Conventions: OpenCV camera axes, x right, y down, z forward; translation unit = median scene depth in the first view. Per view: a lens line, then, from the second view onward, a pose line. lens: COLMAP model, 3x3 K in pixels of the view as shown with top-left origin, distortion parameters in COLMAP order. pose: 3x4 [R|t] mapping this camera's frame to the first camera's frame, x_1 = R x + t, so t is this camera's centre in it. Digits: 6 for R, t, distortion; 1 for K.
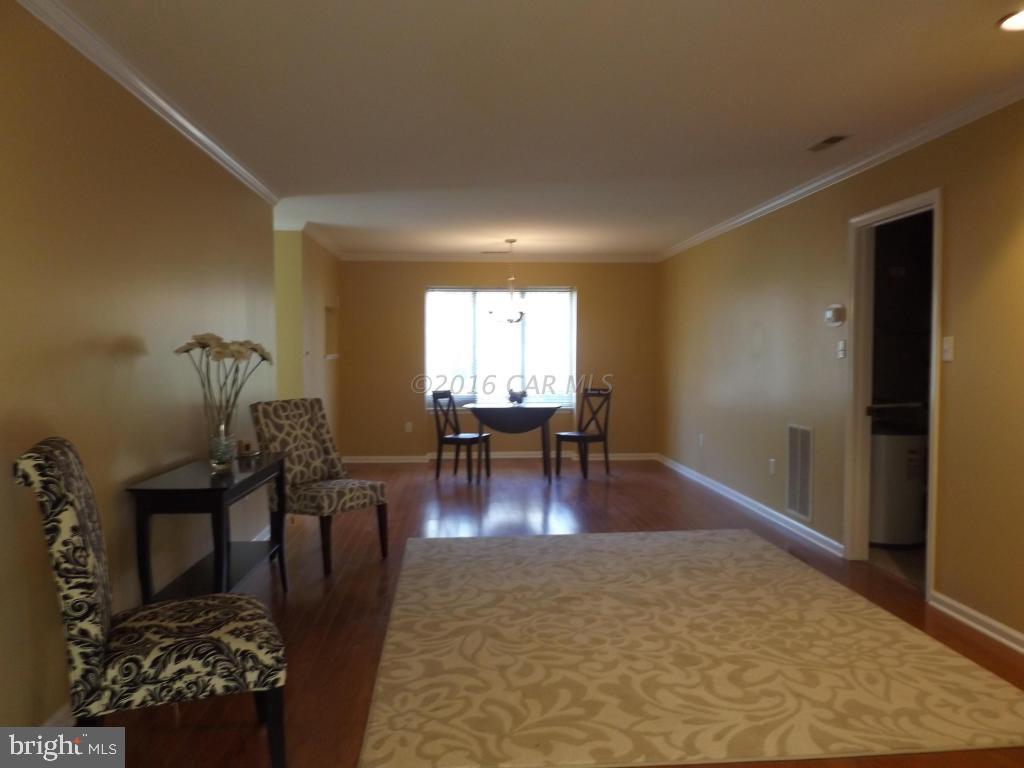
lens RADIAL K [[770.0, 0, 512.0], [0, 770.0, 382.0], [0, 0, 1]] dist [-0.011559, -0.003575]
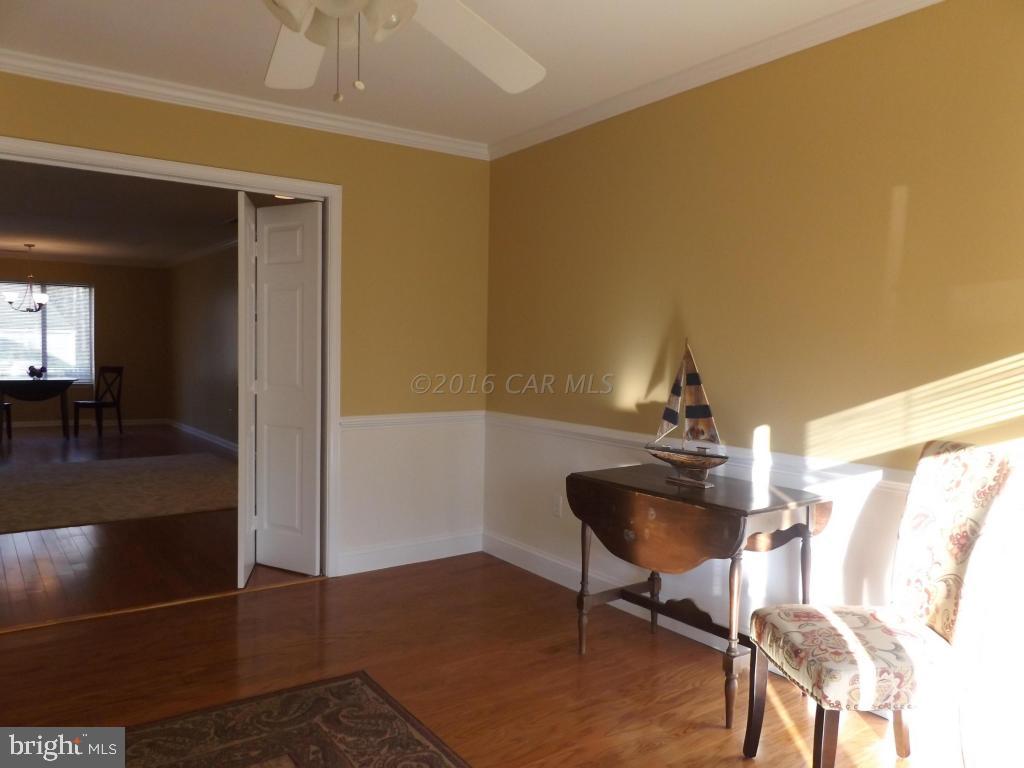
lens RADIAL K [[770.0, 0, 505.9], [0, 770.0, 388.8], [0, 0, 1]] dist [-0.011559, -0.003575]
pose [[0.850511, -0.010357, 0.525855, -0.000029], [0.009683, 0.999945, 0.004034, 0.047354], [-0.525868, 0.001660, 0.850564, -0.404847]]
